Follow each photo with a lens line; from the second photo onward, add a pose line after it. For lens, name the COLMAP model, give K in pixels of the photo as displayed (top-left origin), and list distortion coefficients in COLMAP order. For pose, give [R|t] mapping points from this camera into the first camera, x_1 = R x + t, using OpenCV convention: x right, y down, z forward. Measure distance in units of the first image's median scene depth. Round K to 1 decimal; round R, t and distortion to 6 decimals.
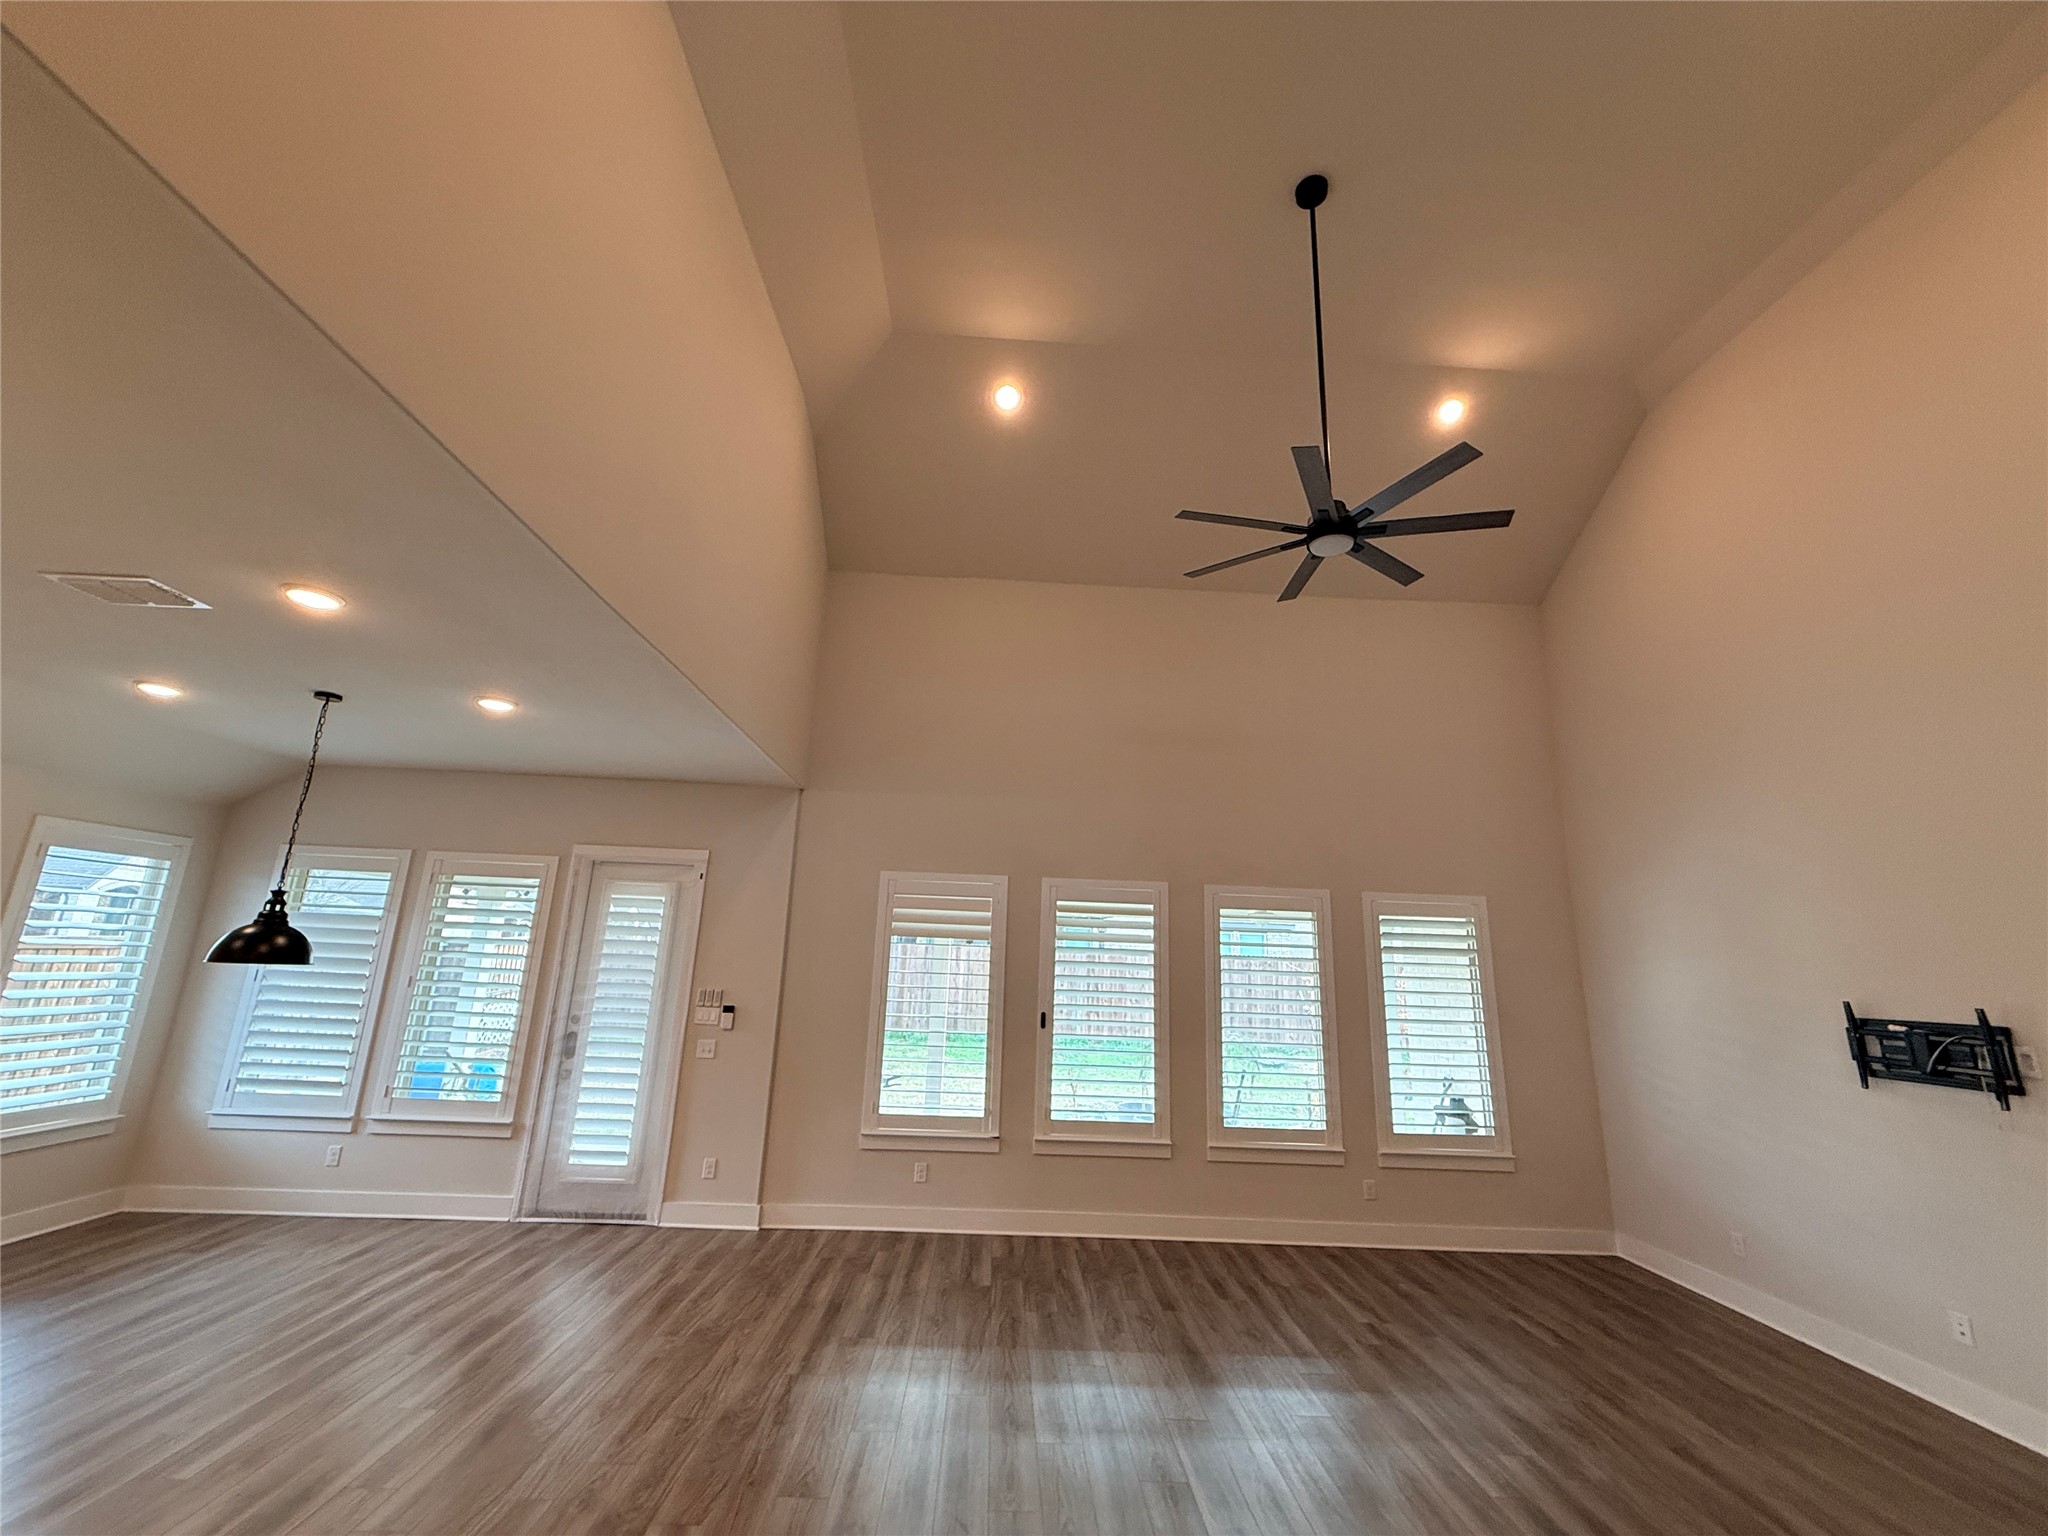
lens RADIAL K [[811.9, 0, 1023.2], [0, 811.9, 765.2], [0, 0, 1]] dist [-0.003068, 0.001051]
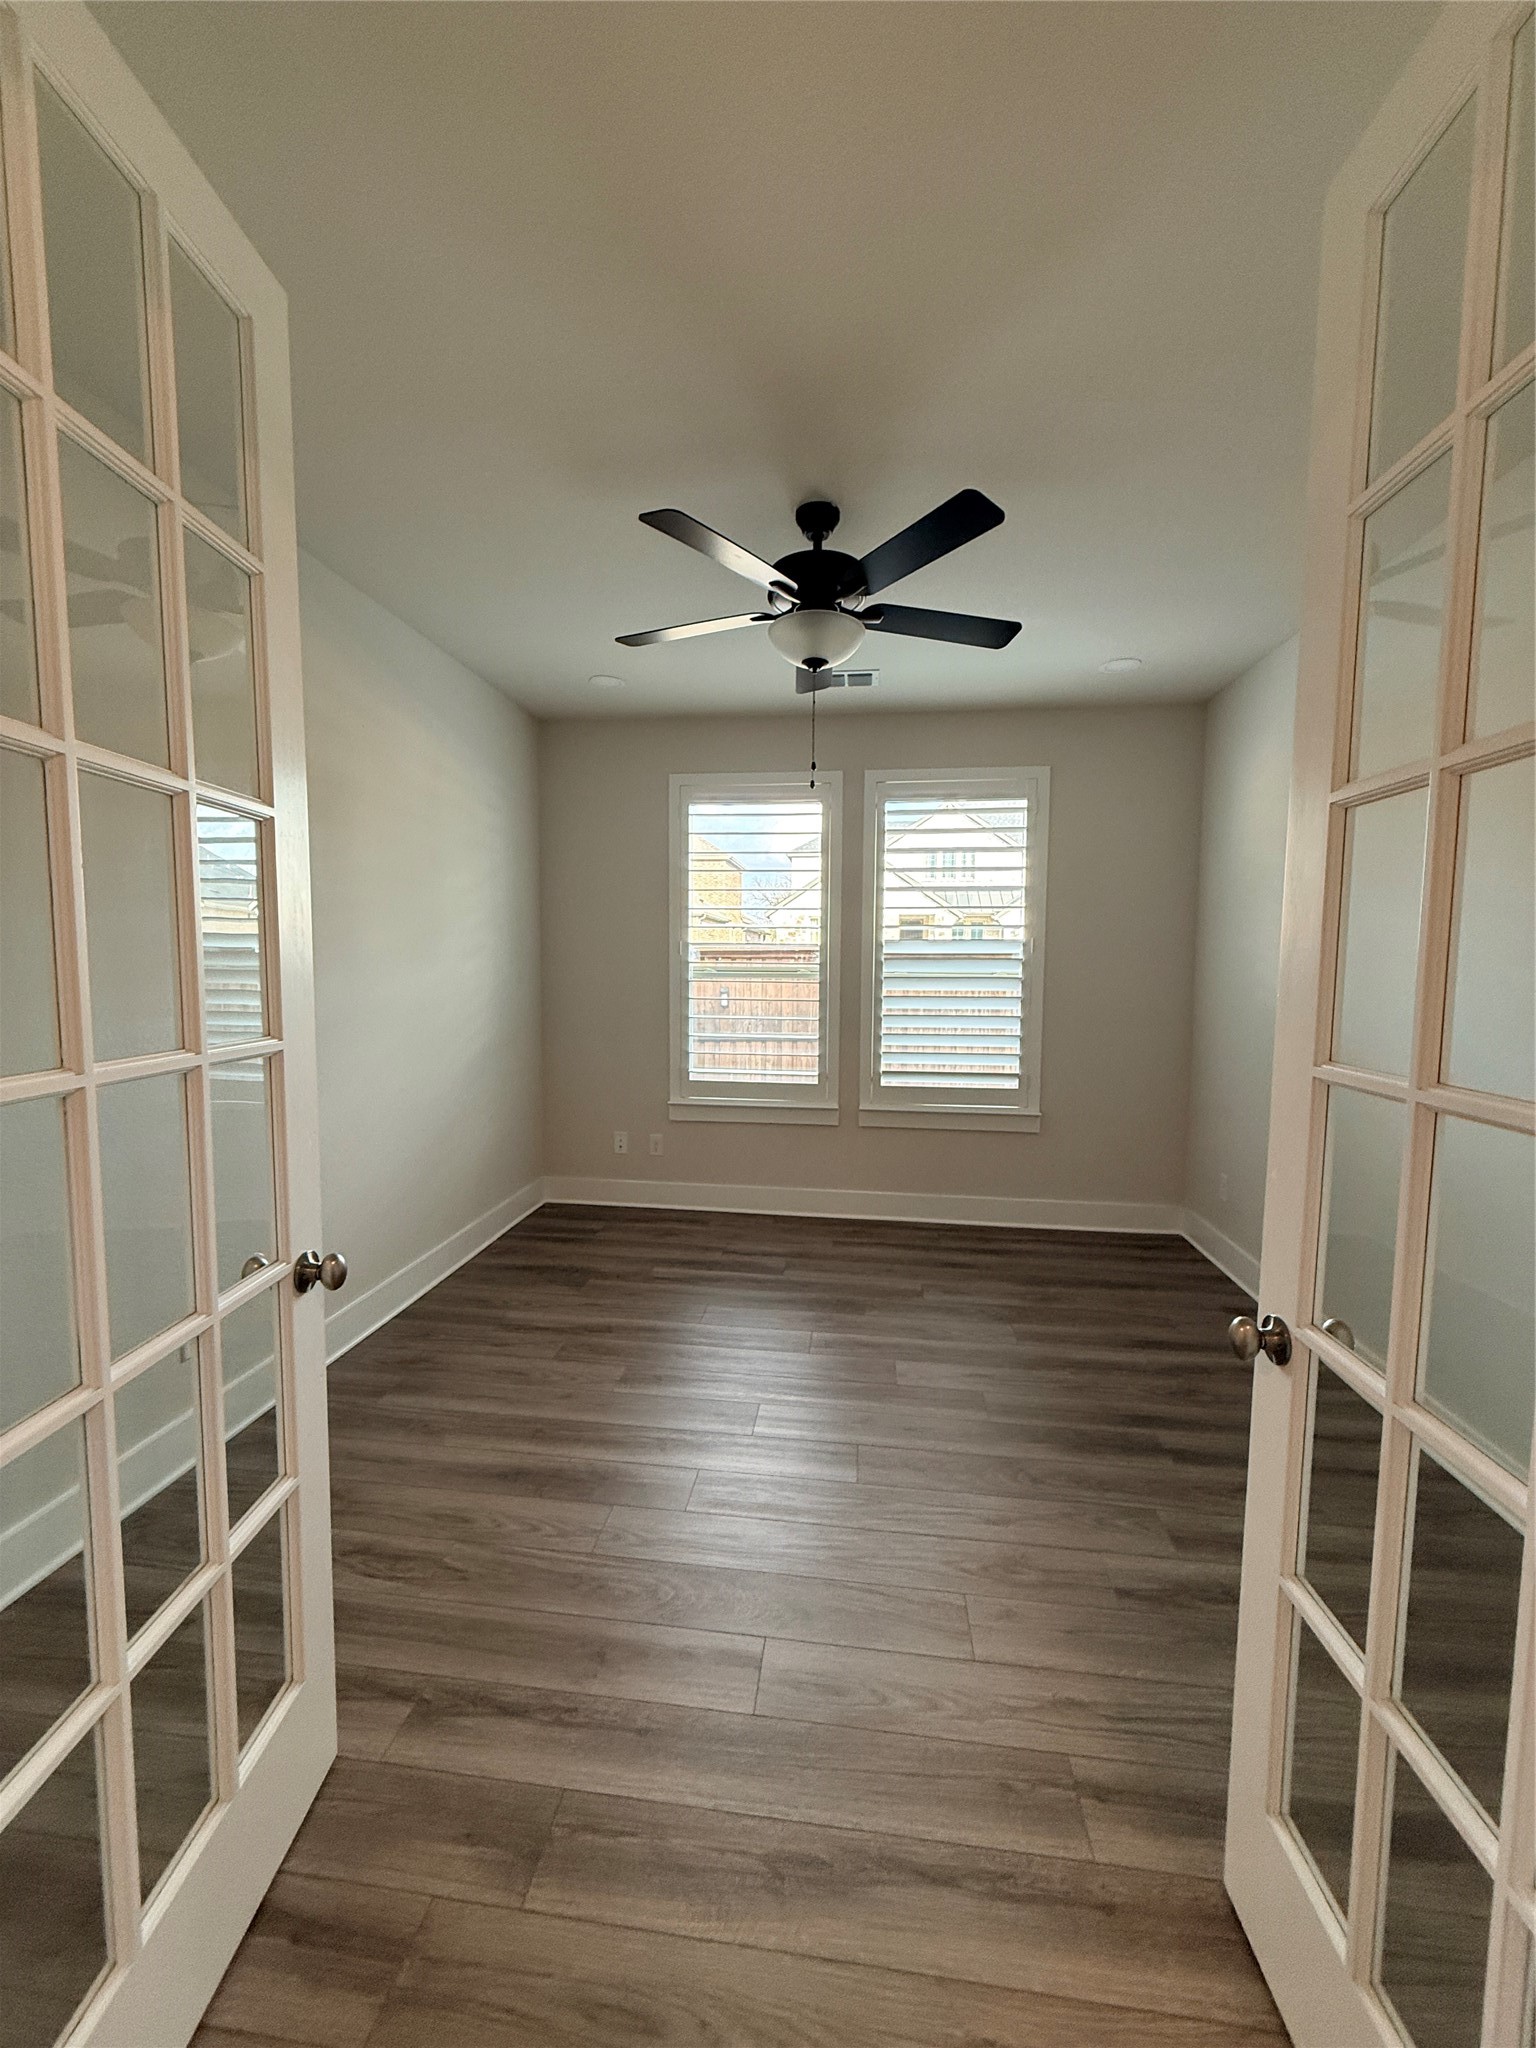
lens RADIAL K [[811.9, 0, 765.9], [0, 811.9, 1025.8], [0, 0, 1]] dist [-0.003068, 0.001051]
pose [[-0.163321, 0.015381, -0.986453, -0.273591], [0.222904, 0.974599, -0.021709, 0.347108], [0.961062, -0.223430, -0.162601, 1.065750]]
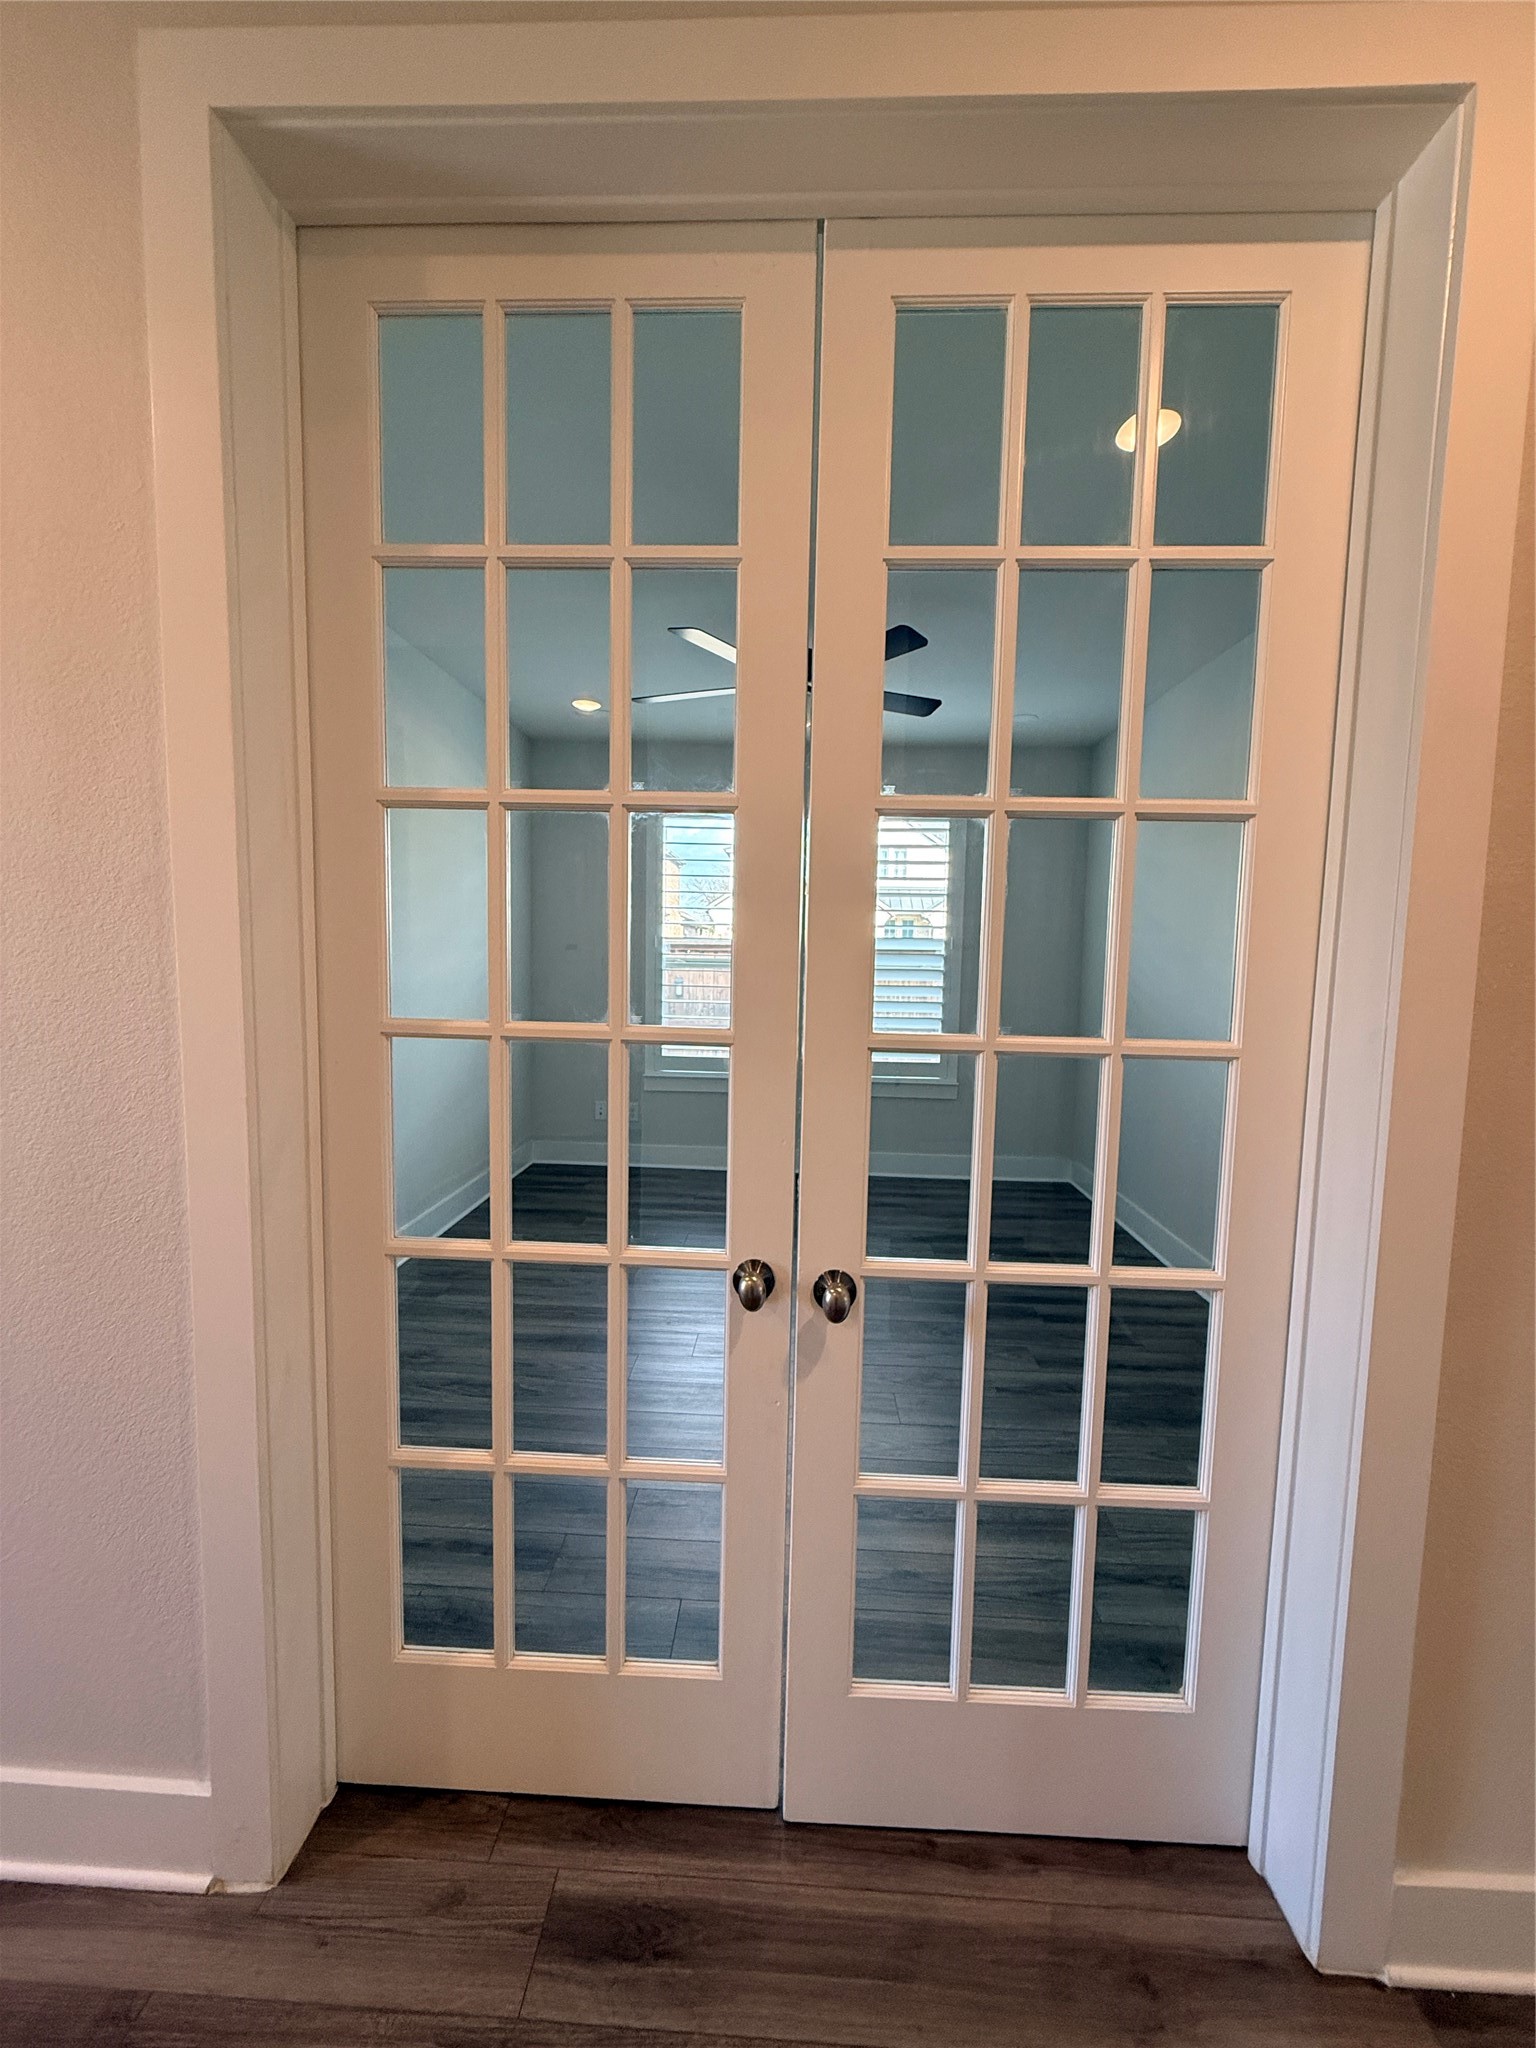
lens RADIAL K [[811.9, 0, 769.5], [0, 811.9, 1038.5], [0, 0, 1]] dist [-0.003068, 0.001051]
pose [[-0.077354, 0.035357, -0.996377, -0.121677], [0.216752, 0.976064, 0.017809, 0.357021], [0.973157, -0.214589, -0.083166, 1.049916]]
